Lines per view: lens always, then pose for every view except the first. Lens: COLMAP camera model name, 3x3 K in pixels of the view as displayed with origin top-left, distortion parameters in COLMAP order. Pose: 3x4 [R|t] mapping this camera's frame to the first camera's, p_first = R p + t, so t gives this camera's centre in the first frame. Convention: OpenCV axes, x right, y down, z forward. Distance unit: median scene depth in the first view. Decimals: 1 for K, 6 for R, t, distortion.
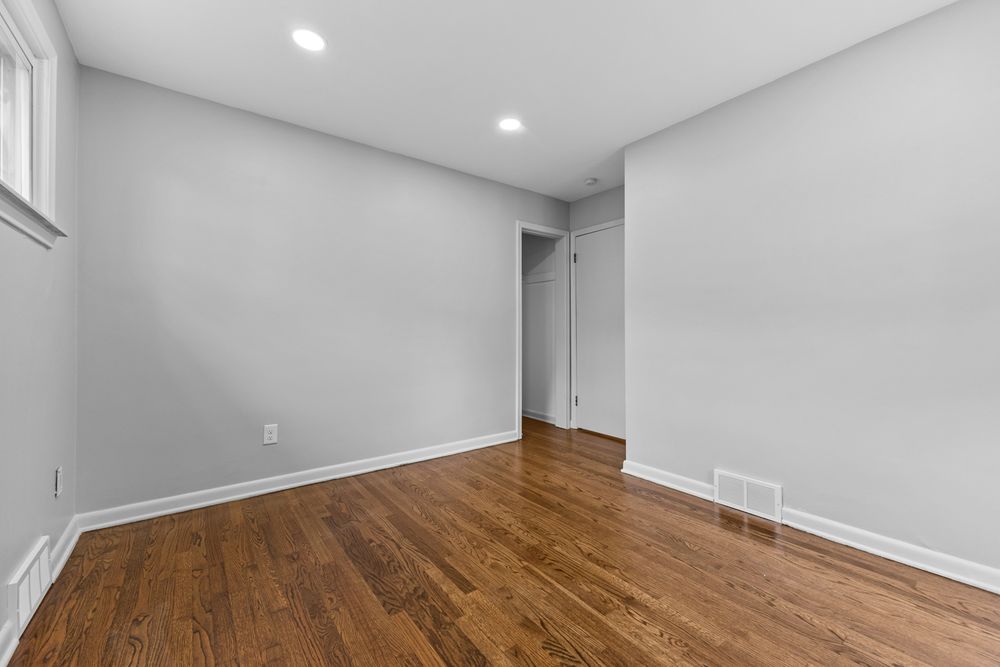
lens RADIAL K [[398.8, 0, 497.2], [0, 398.8, 329.2], [0, 0, 1]] dist [0.012952, -0.000777]
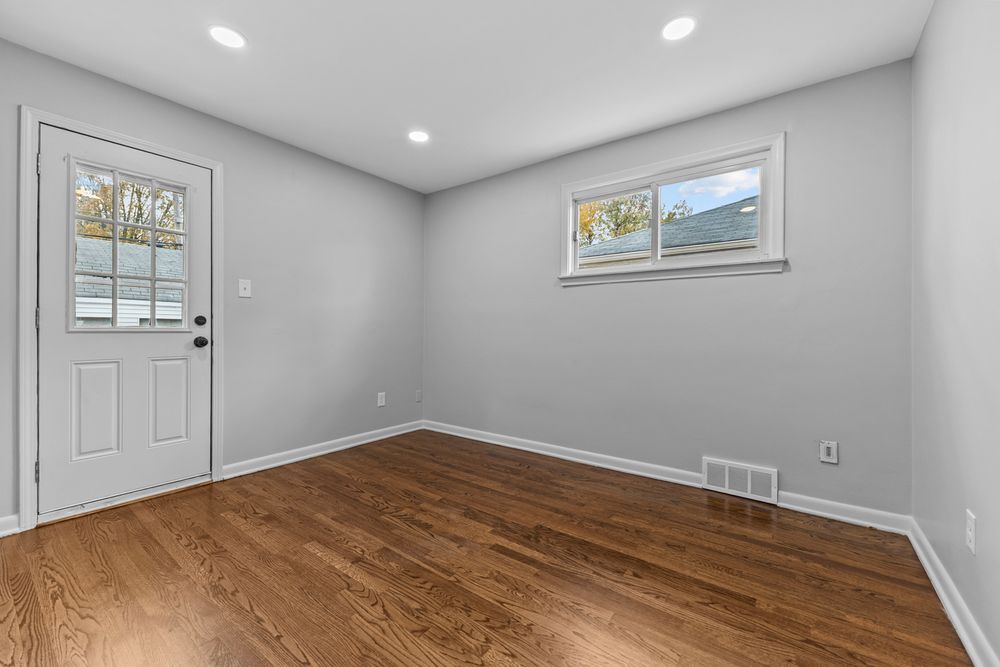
lens RADIAL K [[398.8, 0, 503.7], [0, 398.8, 335.9], [0, 0, 1]] dist [0.012952, -0.000777]
pose [[-0.955725, 0.000851, -0.294261, 0.218159], [-0.002178, 0.999948, 0.009965, 0.013662], [0.294254, 0.010165, -0.955673, 1.832388]]
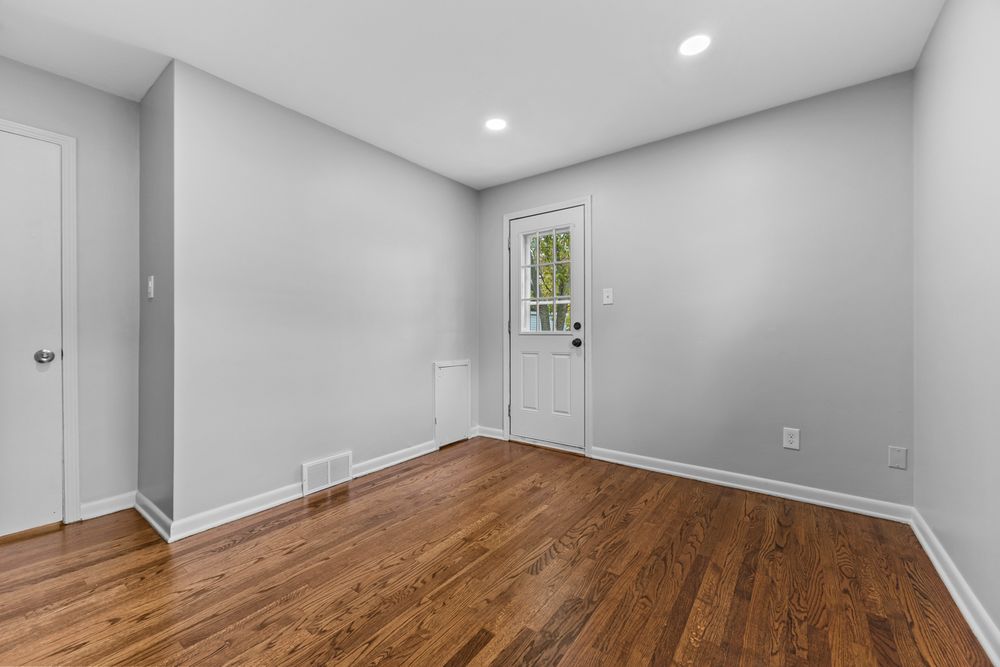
lens RADIAL K [[398.8, 0, 499.6], [0, 398.8, 335.6], [0, 0, 1]] dist [0.012952, -0.000777]
pose [[-0.287287, -0.006396, 0.957823, -0.764271], [-0.002791, 0.999979, 0.005840, 0.010624], [-0.957840, -0.000995, -0.287299, 1.048045]]
